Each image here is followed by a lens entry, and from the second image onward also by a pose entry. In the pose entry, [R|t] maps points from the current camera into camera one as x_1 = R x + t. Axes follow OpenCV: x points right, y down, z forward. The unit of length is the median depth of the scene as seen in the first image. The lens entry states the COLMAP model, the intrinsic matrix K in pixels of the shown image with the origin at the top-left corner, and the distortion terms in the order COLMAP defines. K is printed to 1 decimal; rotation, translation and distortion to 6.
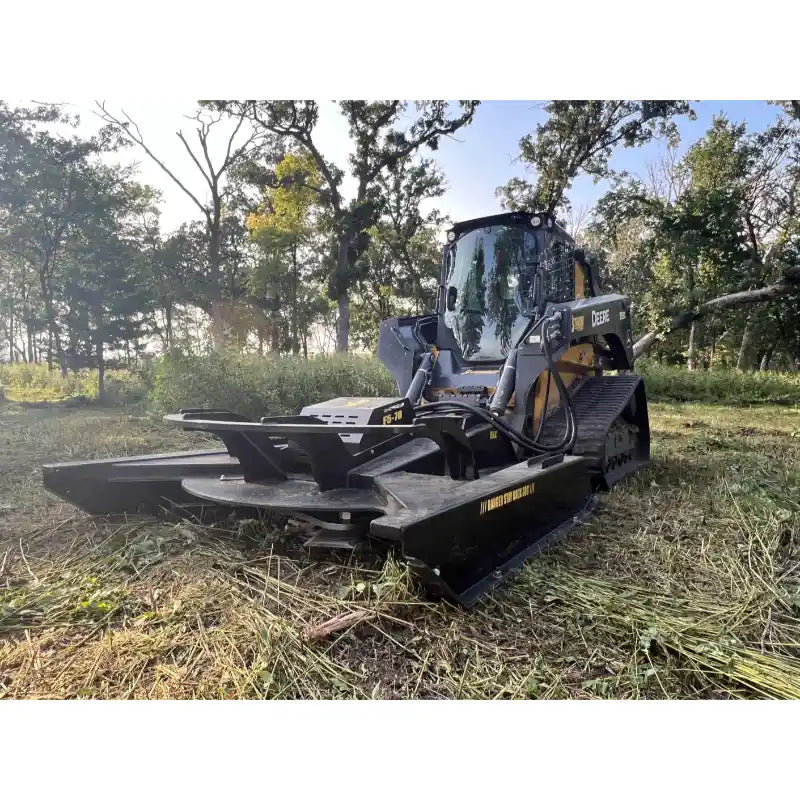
lens RADIAL K [[645.7, 0, 400.0], [0, 645.7, 400.0], [0, 0, 1]] dist [0.012802, 0.011601]
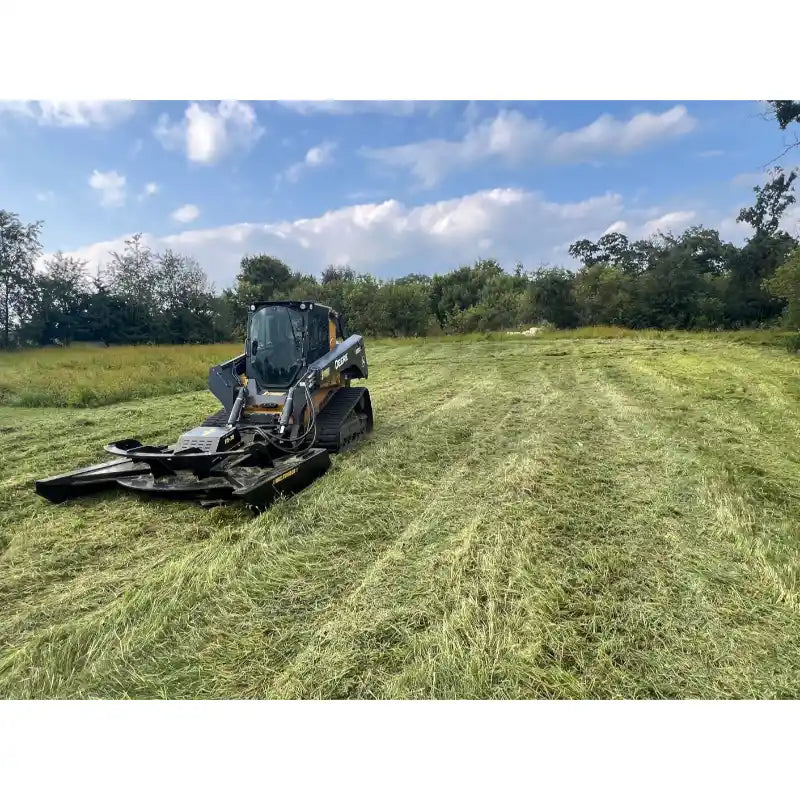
lens RADIAL K [[645.7, 0, 400.0], [0, 645.7, 400.0], [0, 0, 1]] dist [0.012802, 0.011601]
pose [[0.952046, -0.067939, 0.298317, -0.100615], [0.049071, 0.996318, 0.070296, -0.207353], [-0.301995, -0.052286, 0.951875, -1.063359]]
